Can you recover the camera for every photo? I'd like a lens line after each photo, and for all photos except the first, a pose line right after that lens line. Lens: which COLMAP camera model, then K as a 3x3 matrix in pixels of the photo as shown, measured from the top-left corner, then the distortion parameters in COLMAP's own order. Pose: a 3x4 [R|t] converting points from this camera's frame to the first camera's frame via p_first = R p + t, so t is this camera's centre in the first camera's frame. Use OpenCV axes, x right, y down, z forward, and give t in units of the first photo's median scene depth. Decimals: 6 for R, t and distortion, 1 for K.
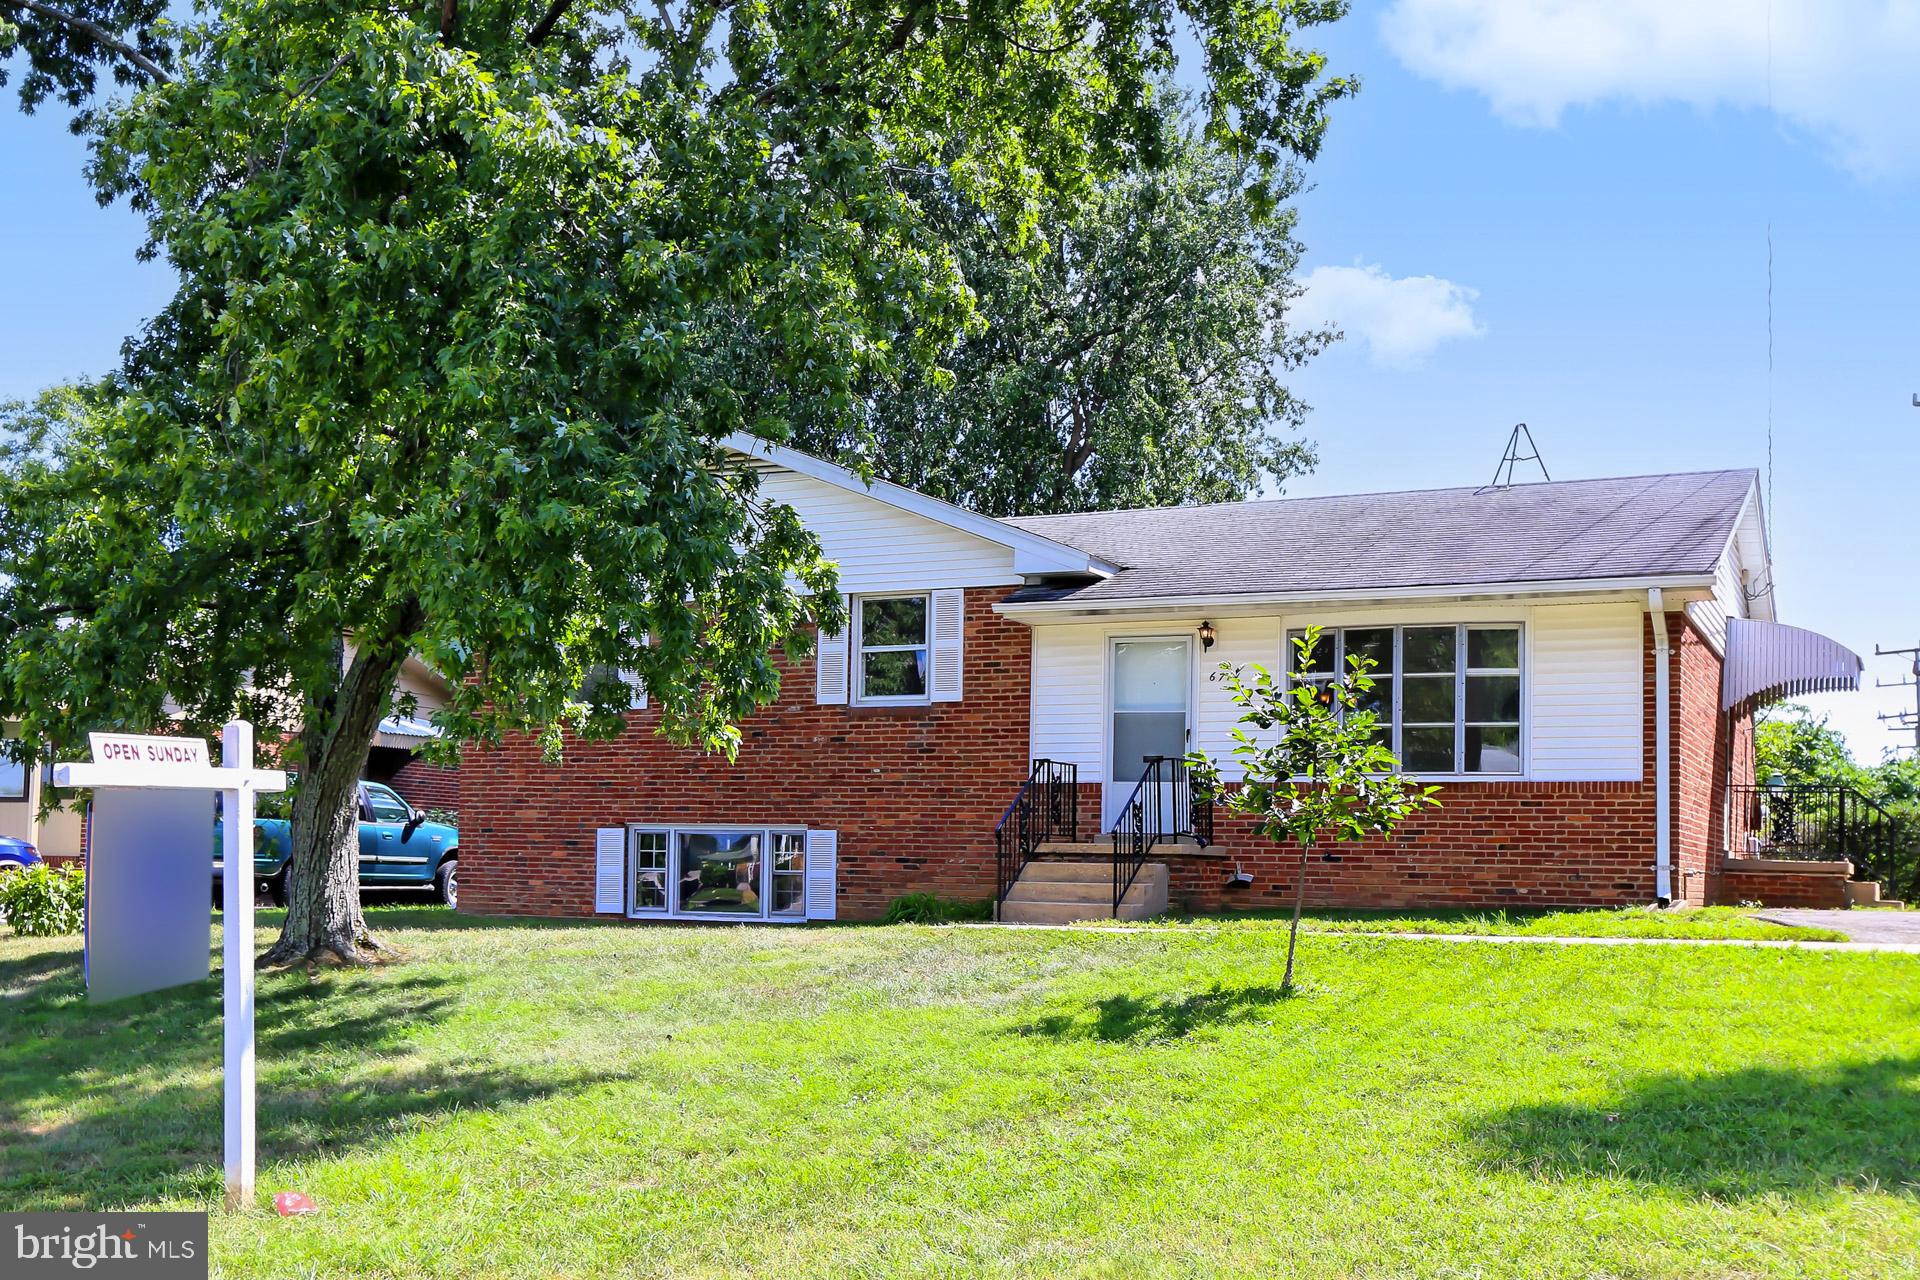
lens RADIAL K [[1911.8, 0, 959.8], [0, 1911.8, 634.2], [0, 0, 1]] dist [-0.000081, 0.000000]
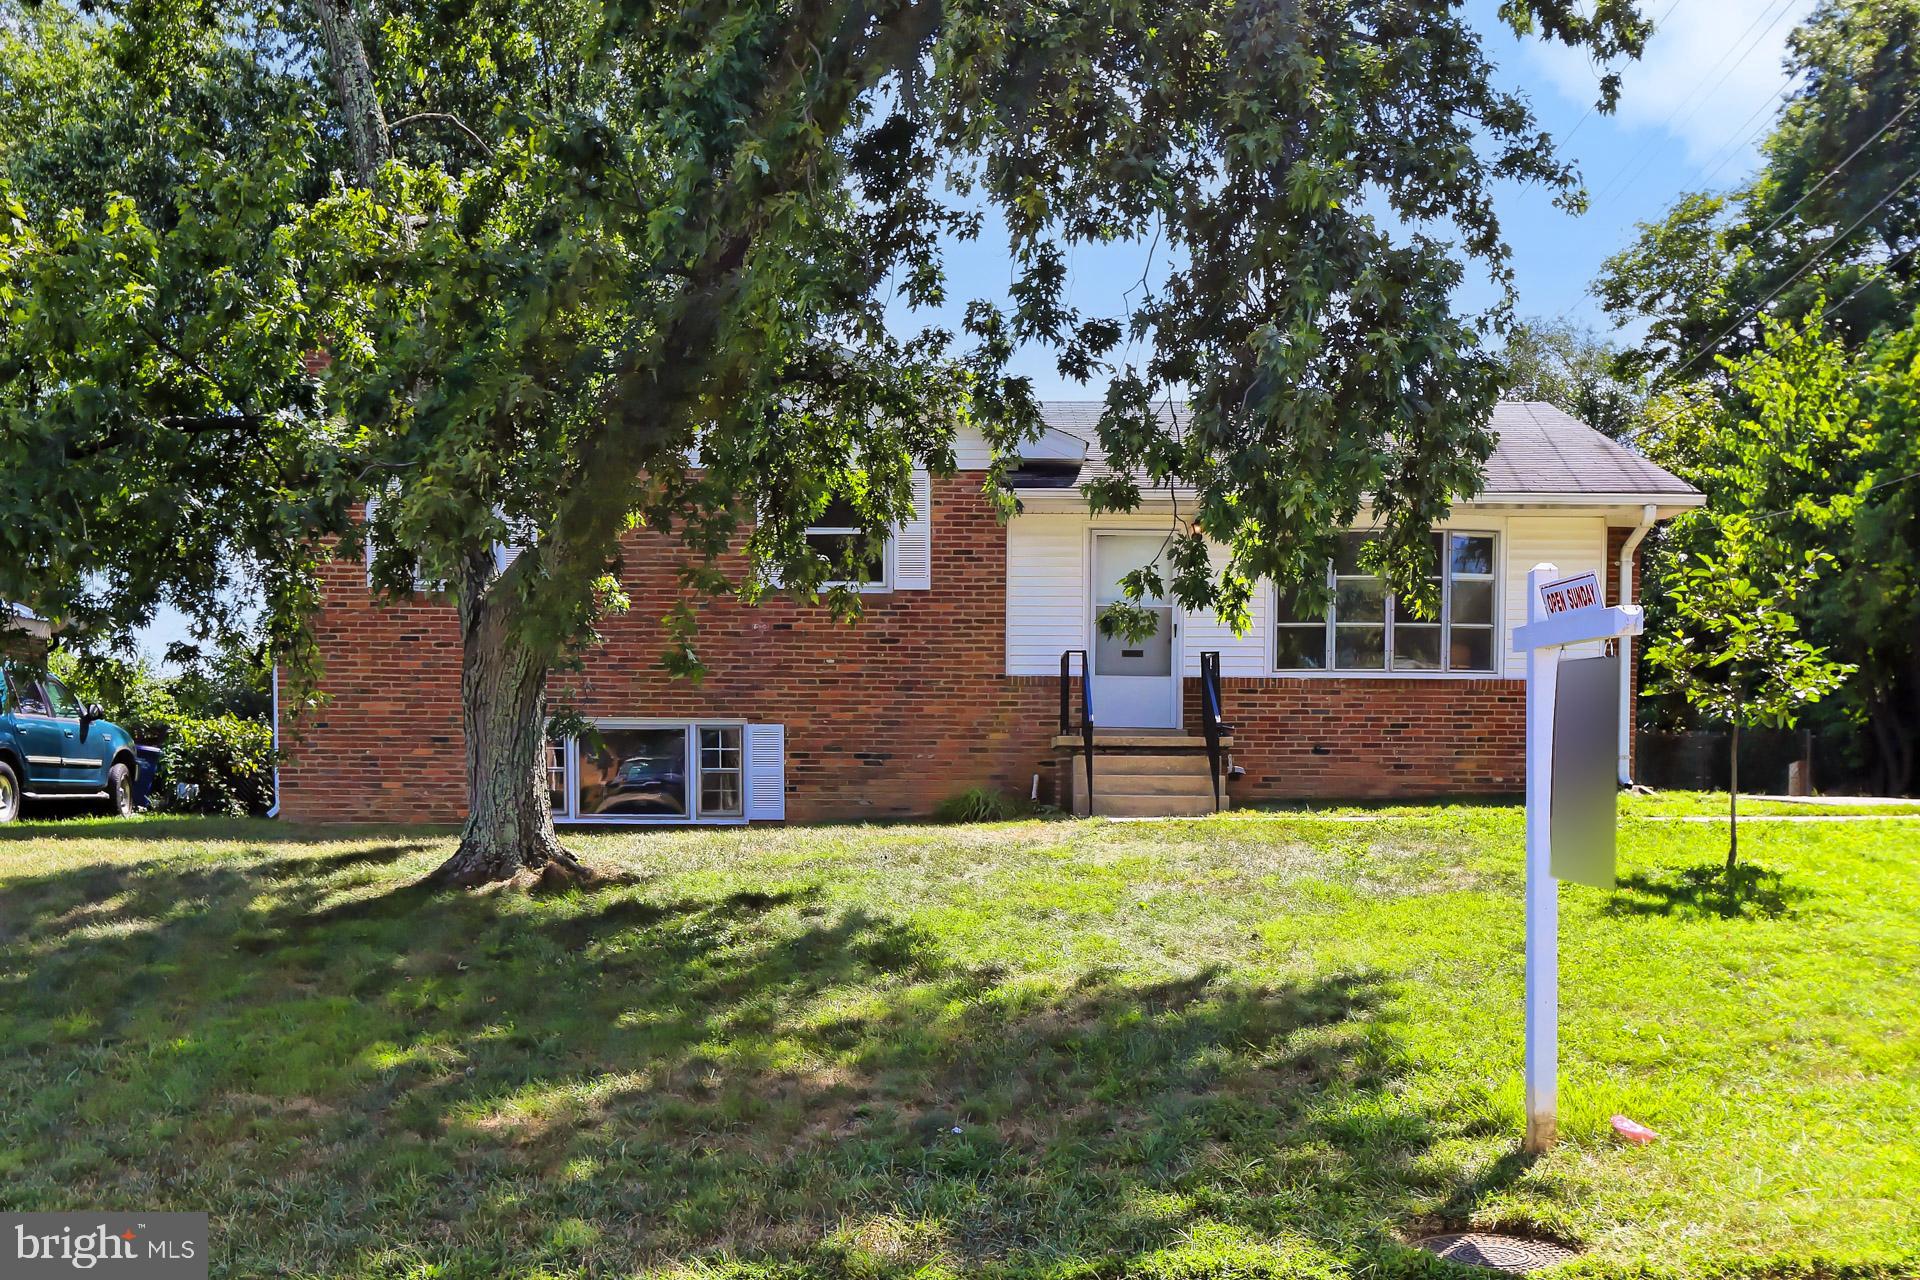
lens RADIAL K [[1911.8, 0, 960.0], [0, 1911.8, 648.8], [0, 0, 1]] dist [-0.000081, 0.000000]
pose [[0.912448, 0.018170, 0.408789, -0.376287], [-0.040843, 0.998069, 0.046803, 0.019456], [-0.407149, -0.059402, 0.911428, 0.125295]]
